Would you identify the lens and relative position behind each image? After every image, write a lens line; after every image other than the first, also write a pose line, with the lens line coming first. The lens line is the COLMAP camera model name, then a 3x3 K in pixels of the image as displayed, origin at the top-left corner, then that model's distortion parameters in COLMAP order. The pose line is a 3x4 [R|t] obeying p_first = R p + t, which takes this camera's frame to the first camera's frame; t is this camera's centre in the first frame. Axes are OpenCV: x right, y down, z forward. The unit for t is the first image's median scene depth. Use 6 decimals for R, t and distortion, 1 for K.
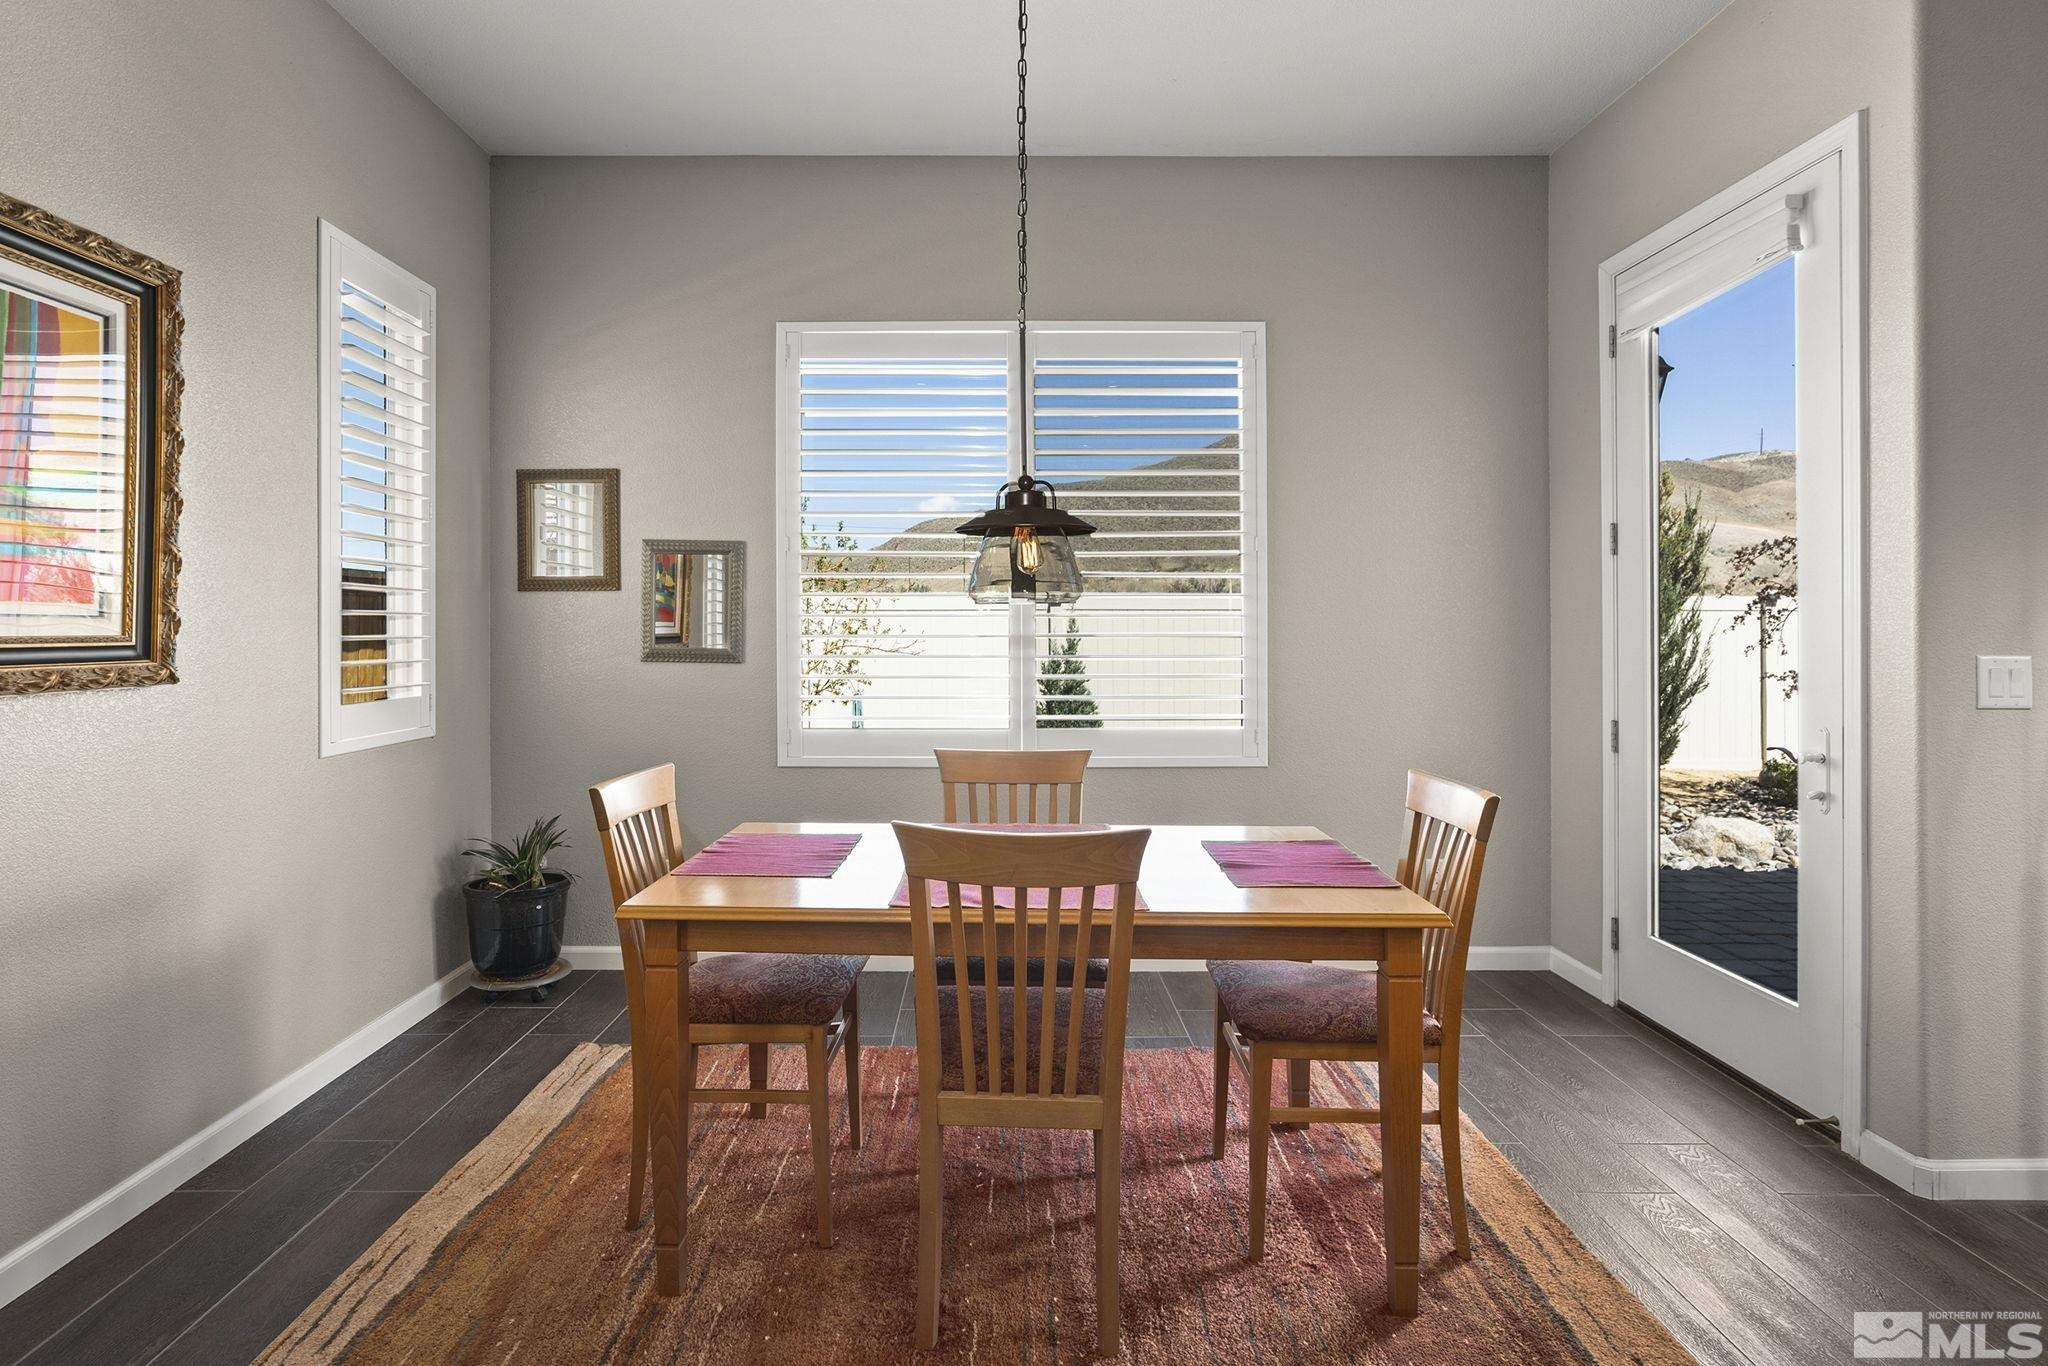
lens RADIAL K [[1019.1, 0, 994.8], [0, 1019.1, 639.1], [0, 0, 1]] dist [0.006439, 0.000314]
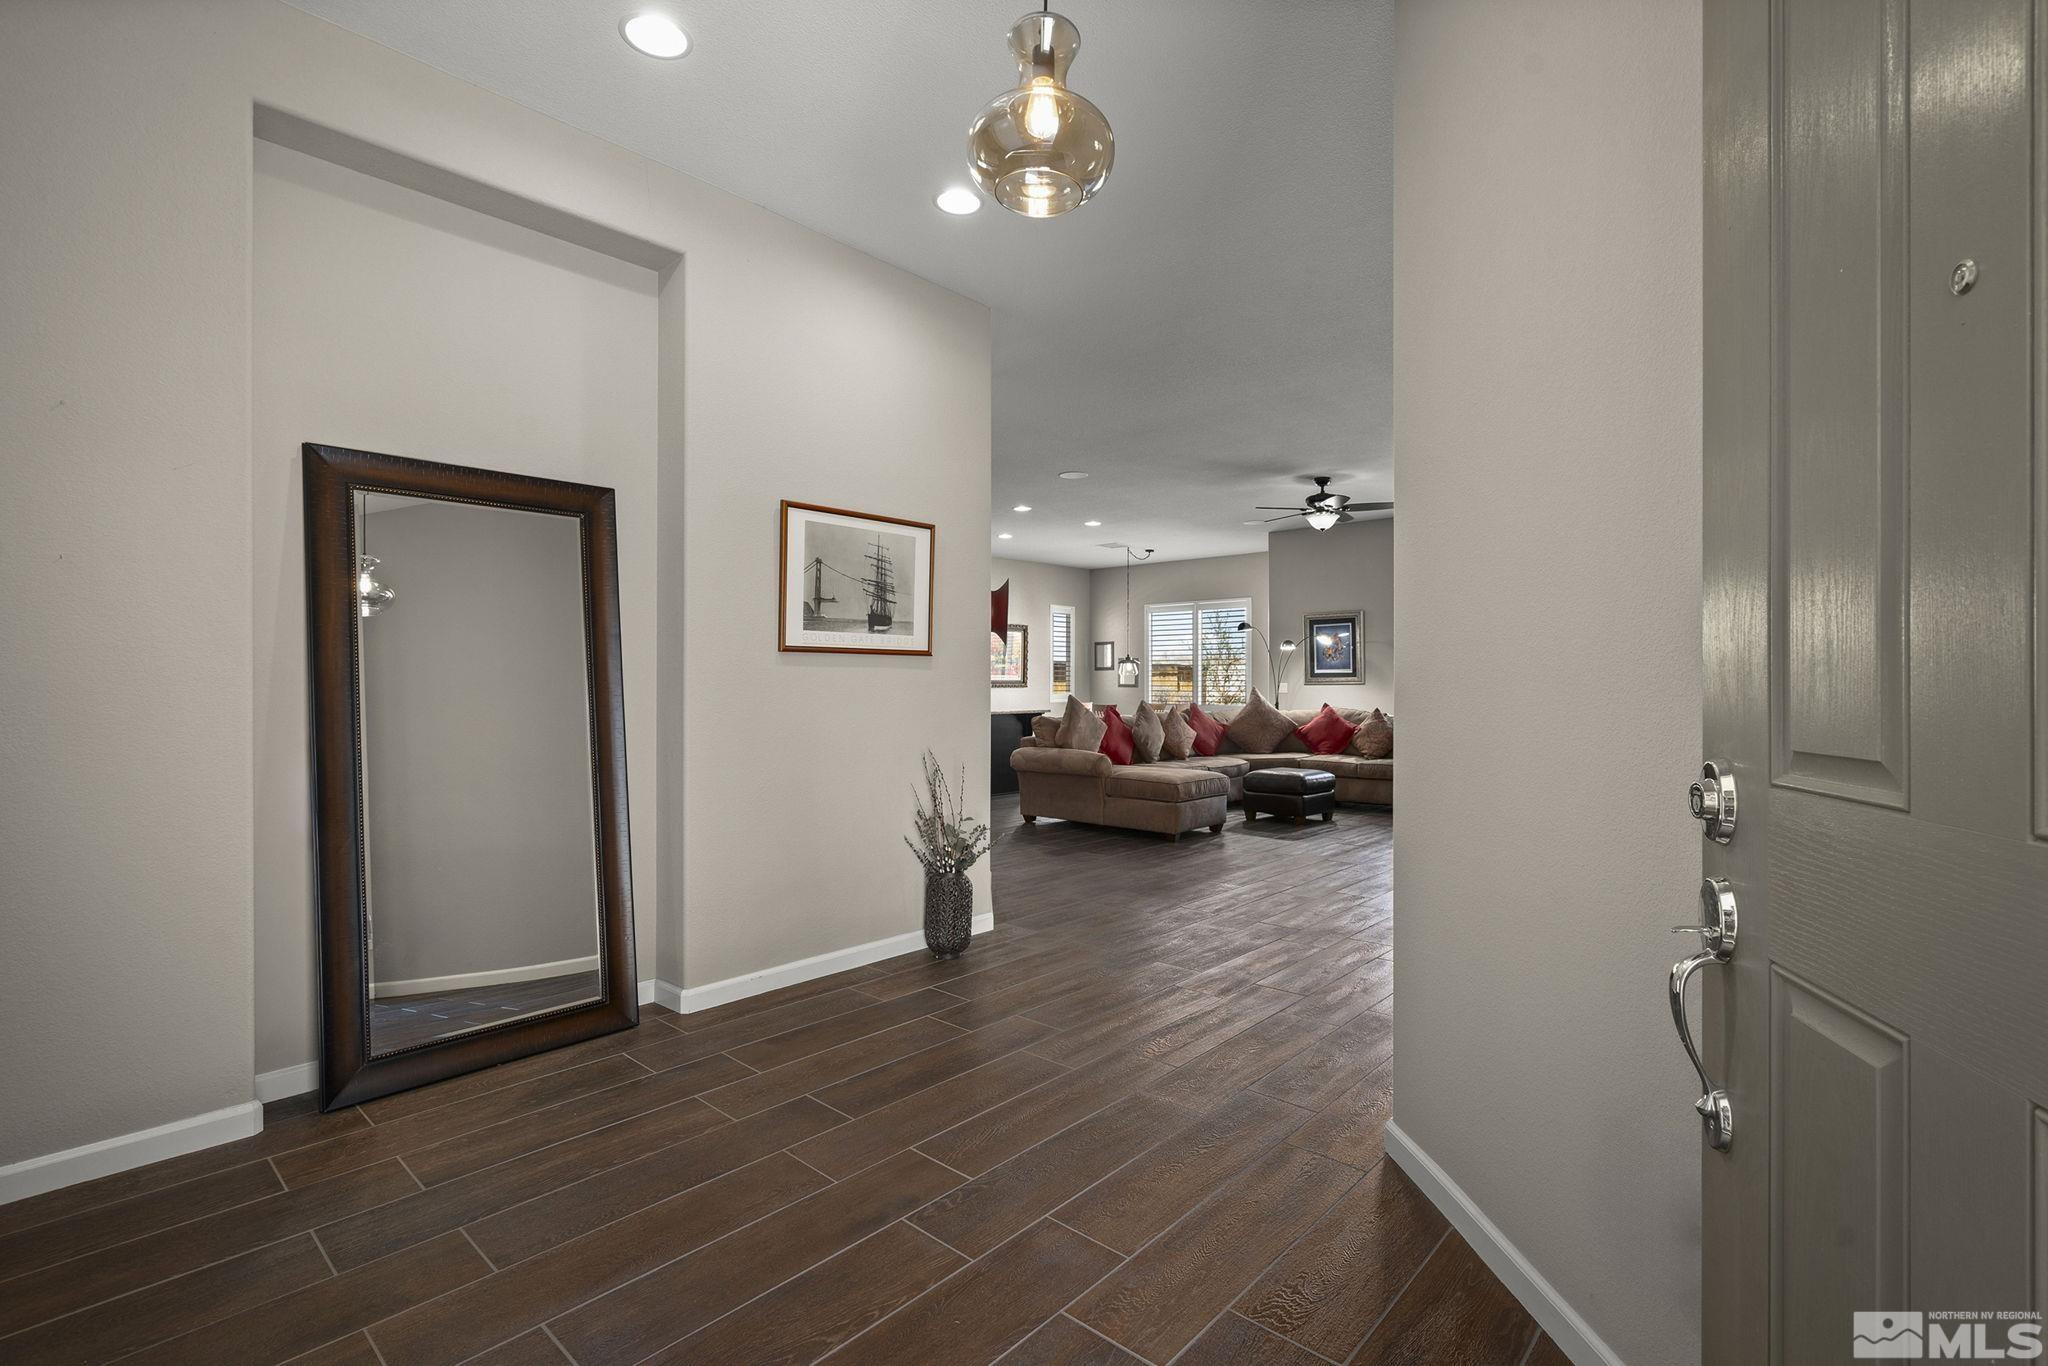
lens RADIAL K [[992.8, 0, 1015.5], [0, 992.8, 686.3], [0, 0, 1]] dist [-0.004841, 0.000780]
pose [[0.725853, 0.002857, -0.687844, 3.518022], [-0.006132, 0.999979, -0.002317, 0.051361], [0.687823, 0.005900, 0.725855, -3.667796]]
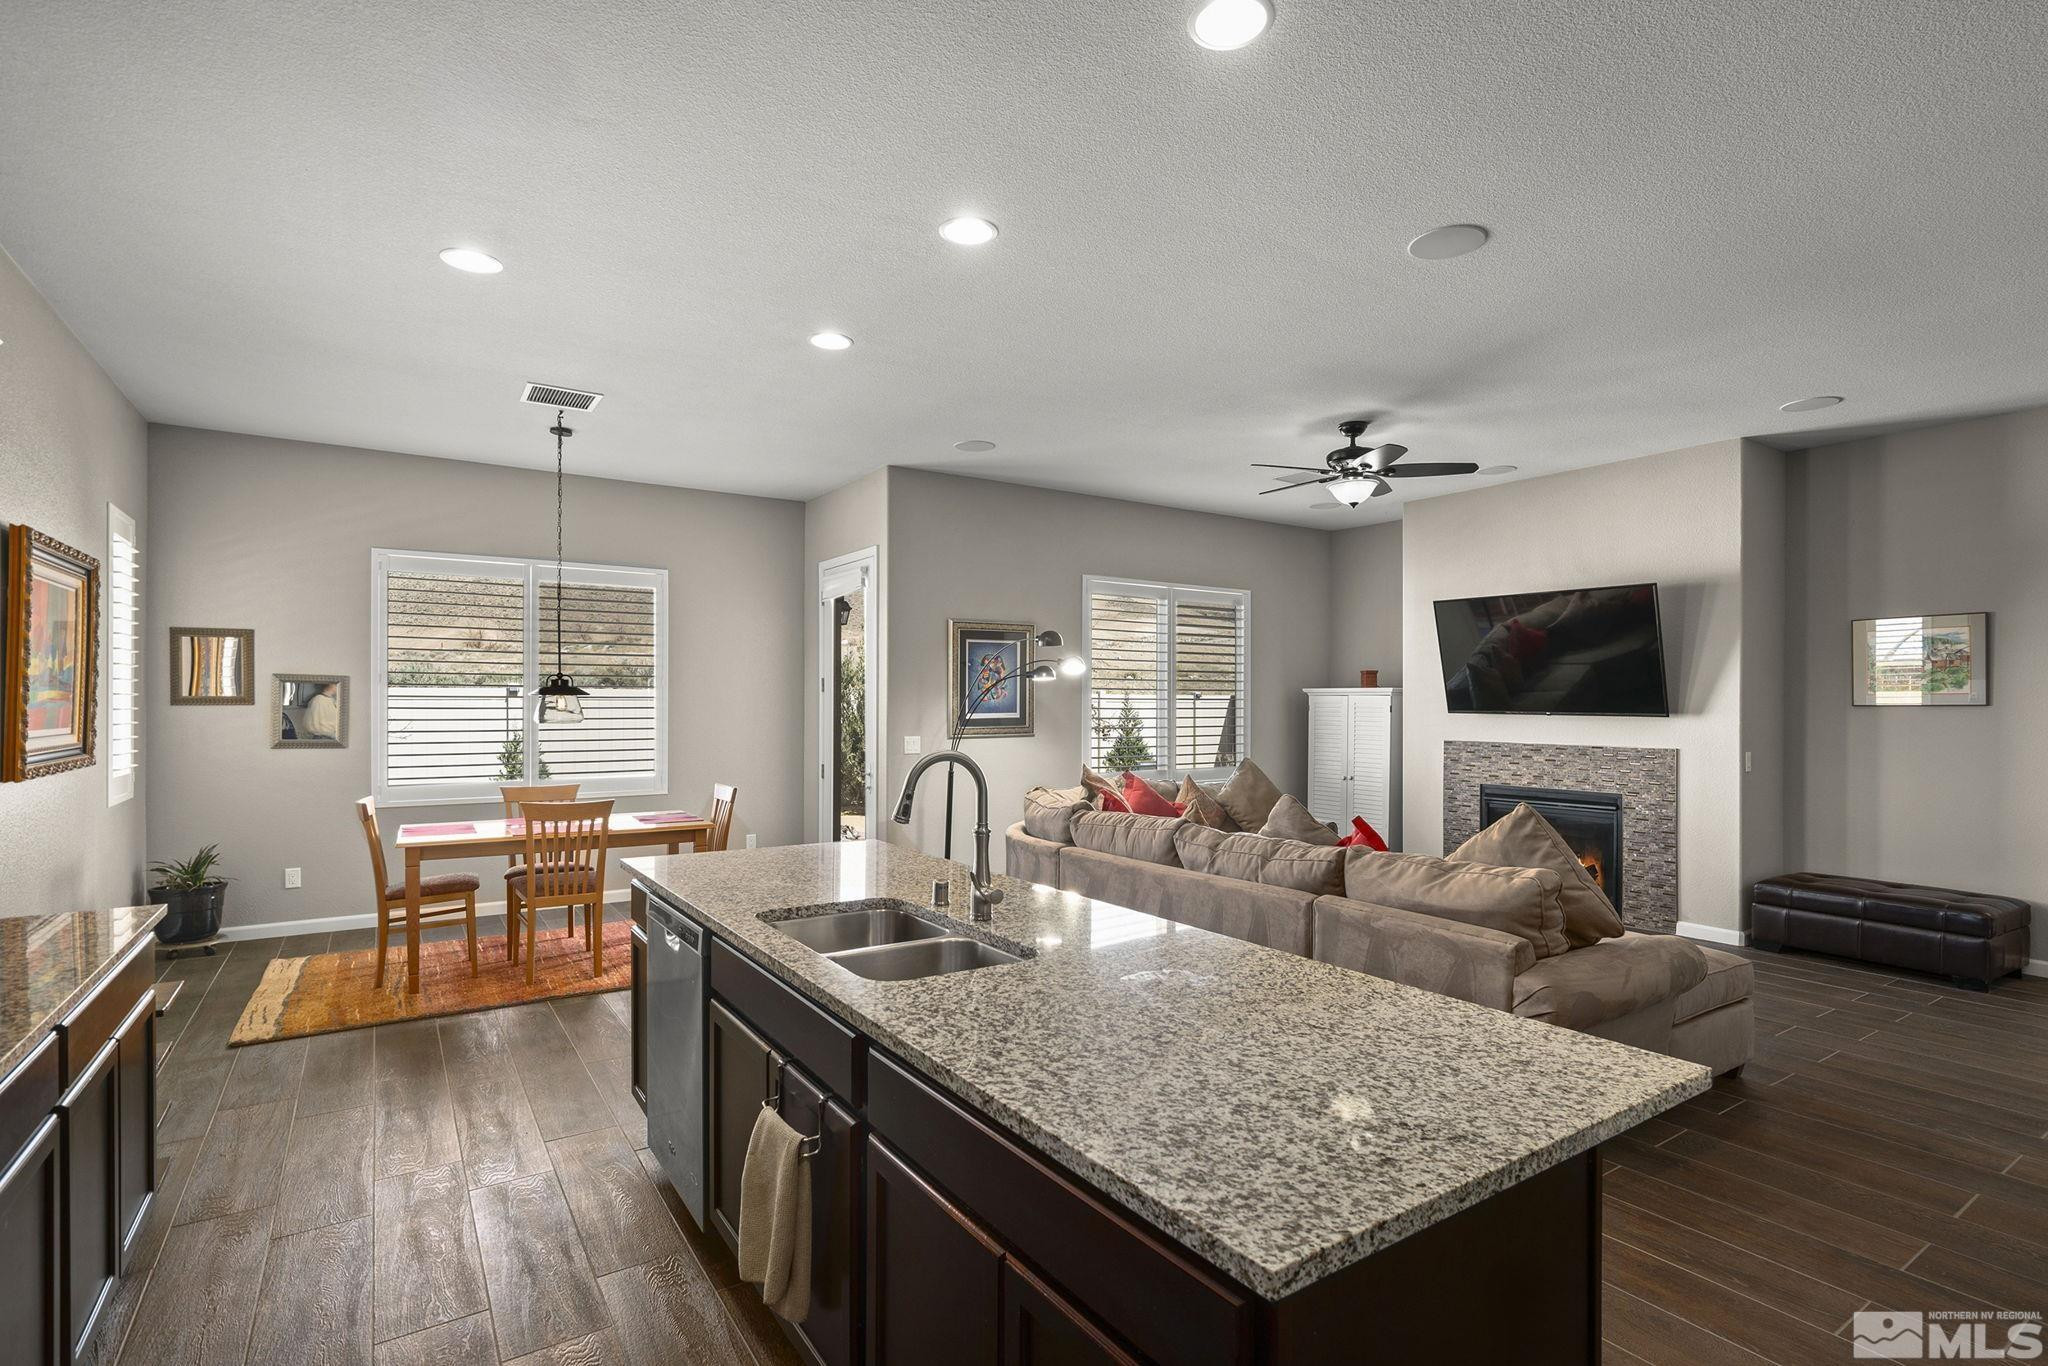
lens RADIAL K [[992.8, 0, 1025.7], [0, 992.8, 693.2], [0, 0, 1]] dist [-0.004841, 0.000780]
pose [[0.838677, 0.009339, 0.544549, -0.320665], [0.000225, 0.999847, -0.017494, -0.062670], [-0.544629, 0.014795, 0.838547, -1.600061]]
